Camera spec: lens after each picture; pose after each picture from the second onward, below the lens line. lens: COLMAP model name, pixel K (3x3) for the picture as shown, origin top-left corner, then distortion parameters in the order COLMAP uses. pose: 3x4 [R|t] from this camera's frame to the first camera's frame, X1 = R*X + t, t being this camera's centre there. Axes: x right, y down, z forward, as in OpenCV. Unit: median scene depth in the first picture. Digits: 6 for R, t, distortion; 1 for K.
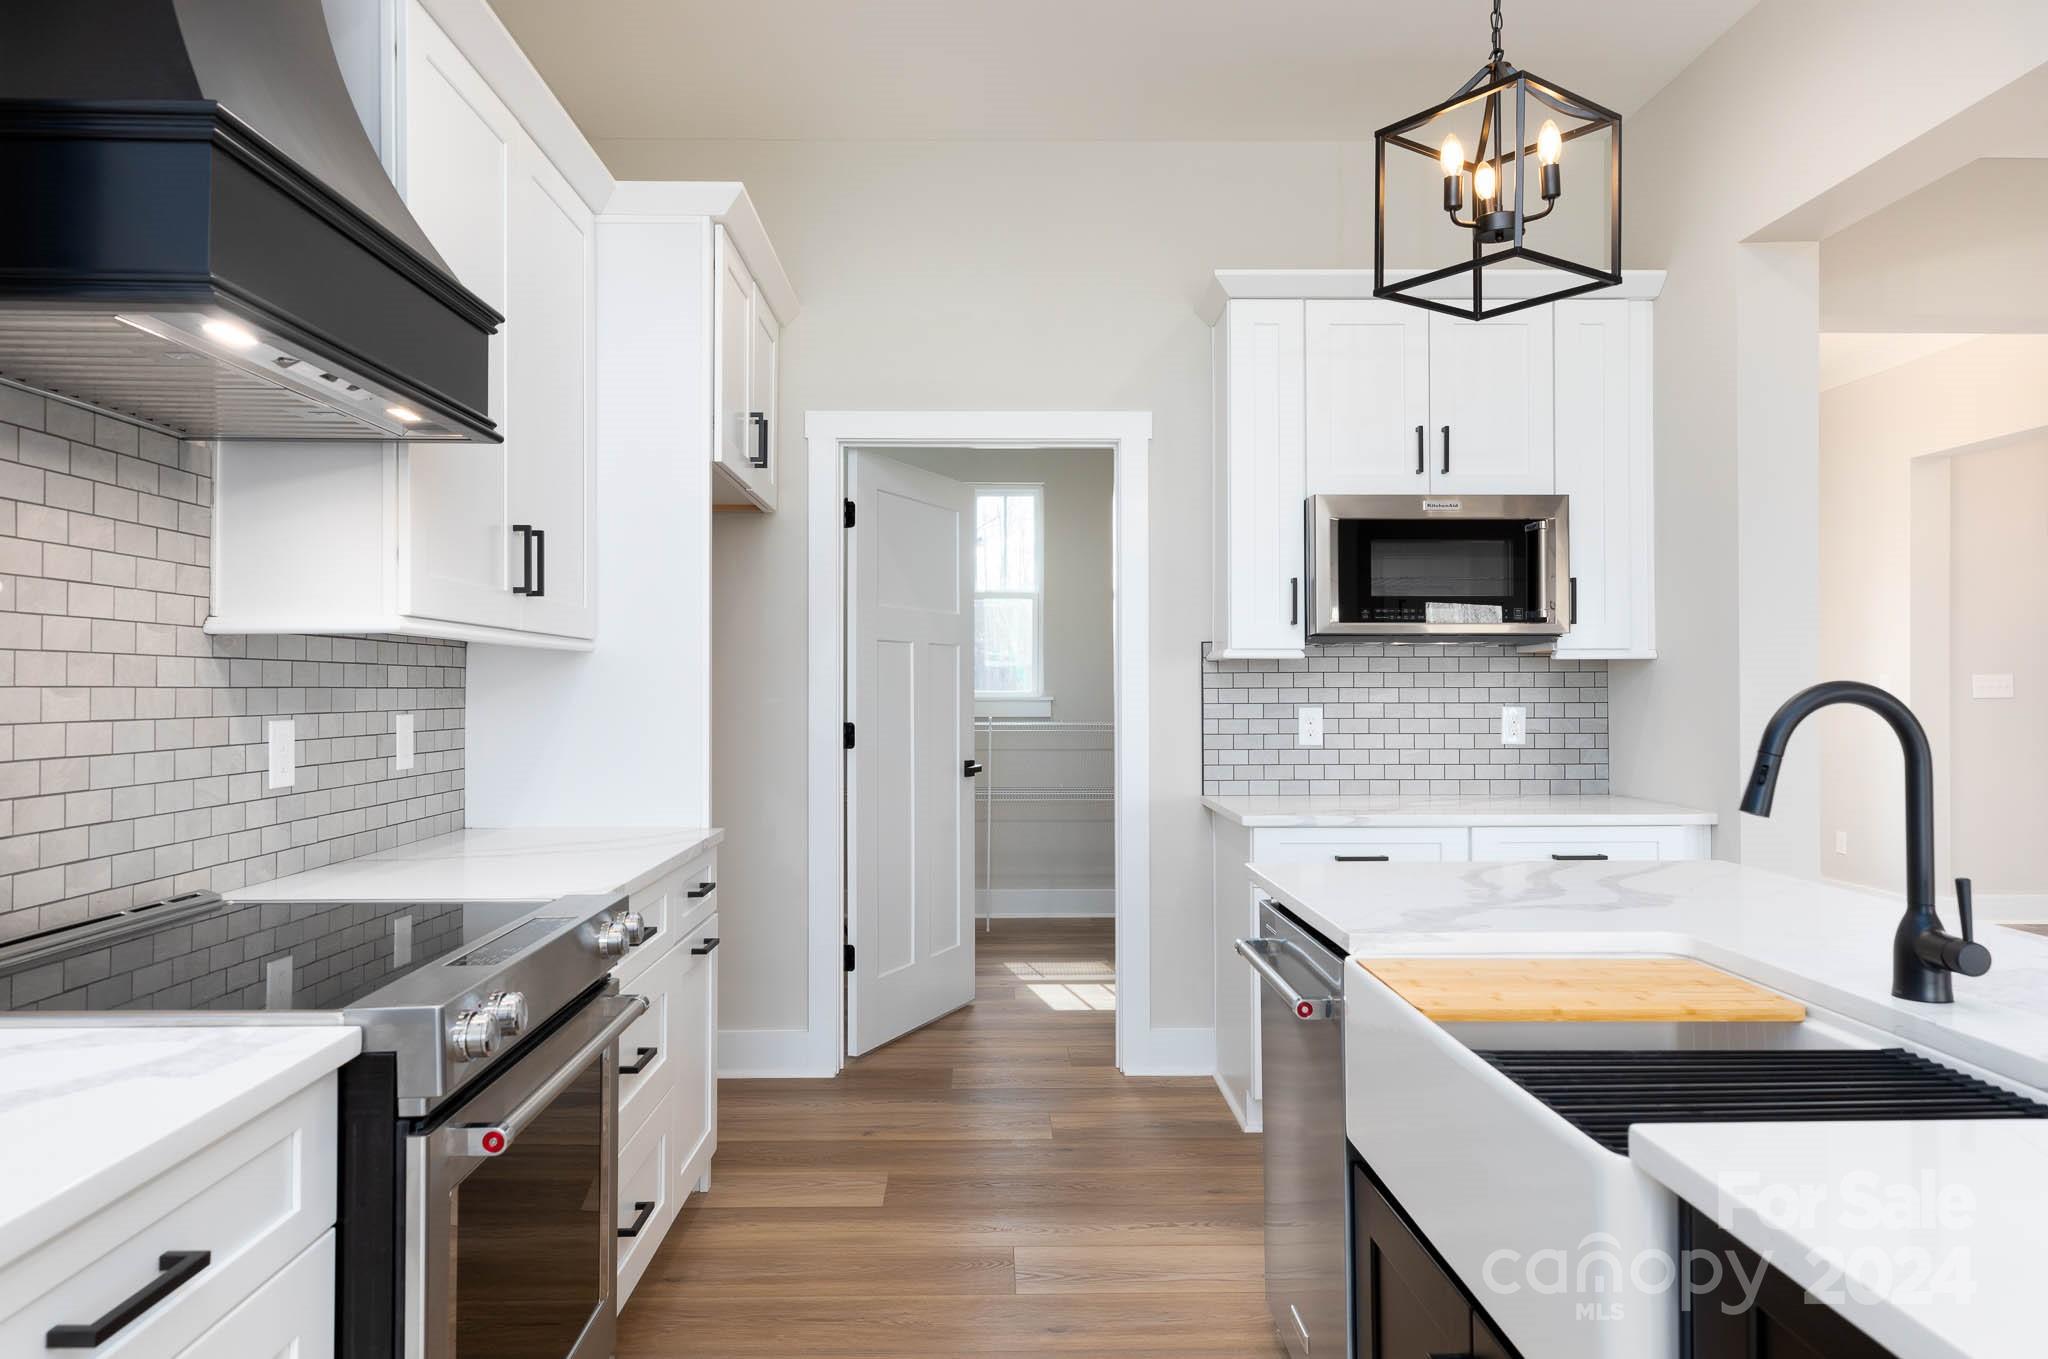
lens RADIAL K [[1287.4, 0, 1024.0], [0, 1287.4, 679.5], [0, 0, 1]] dist [-0.001282, -0.000639]
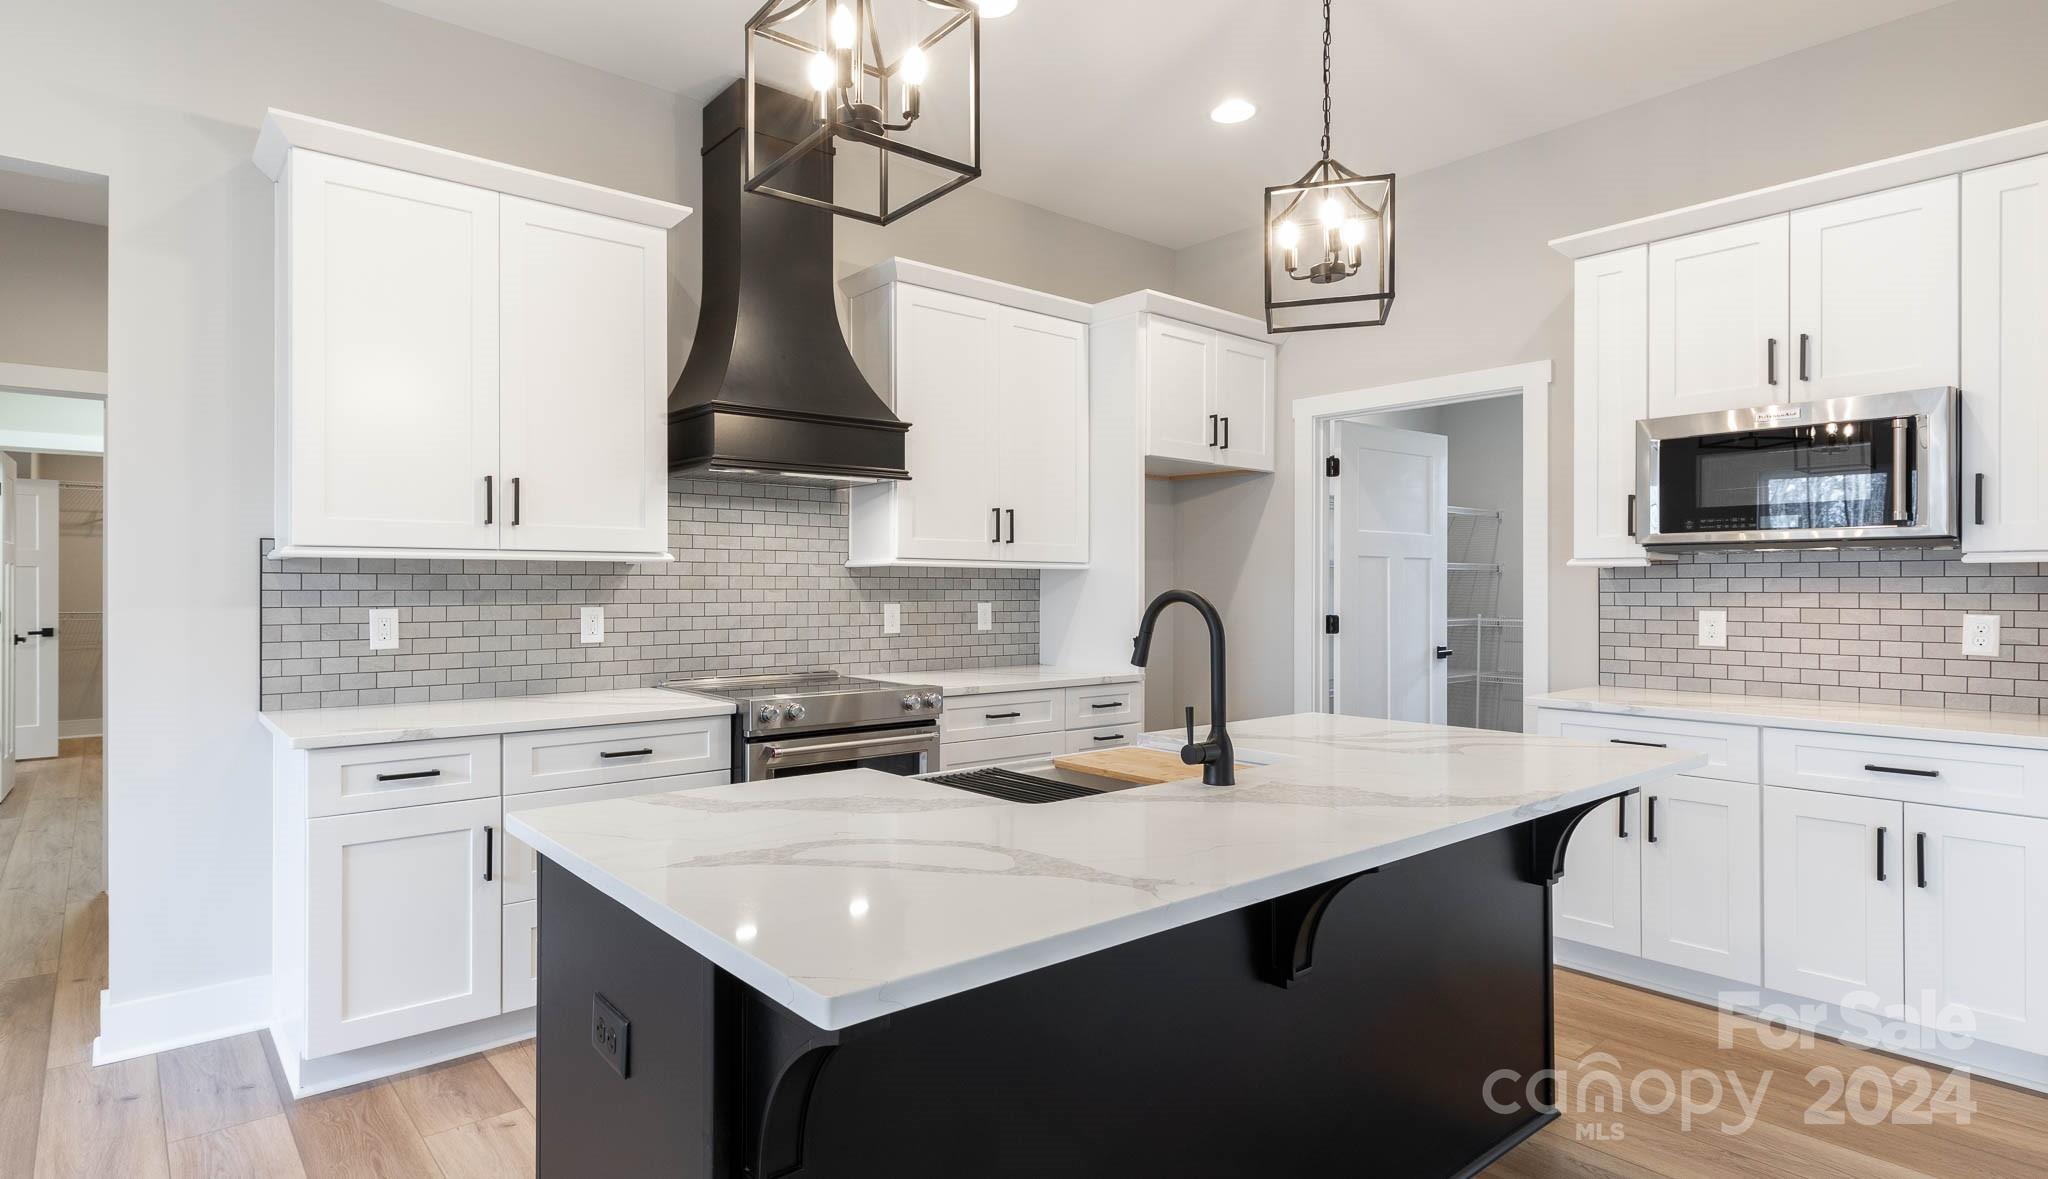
lens RADIAL K [[1061.4, 0, 972.4], [0, 1061.4, 586.9], [0, 0, 1]] dist [-0.001291, -0.000240]
pose [[0.615735, 0.002001, -0.787951, 0.571399], [0.002251, 0.999988, 0.004298, -0.003369], [0.787950, -0.004420, 0.615723, -0.026731]]
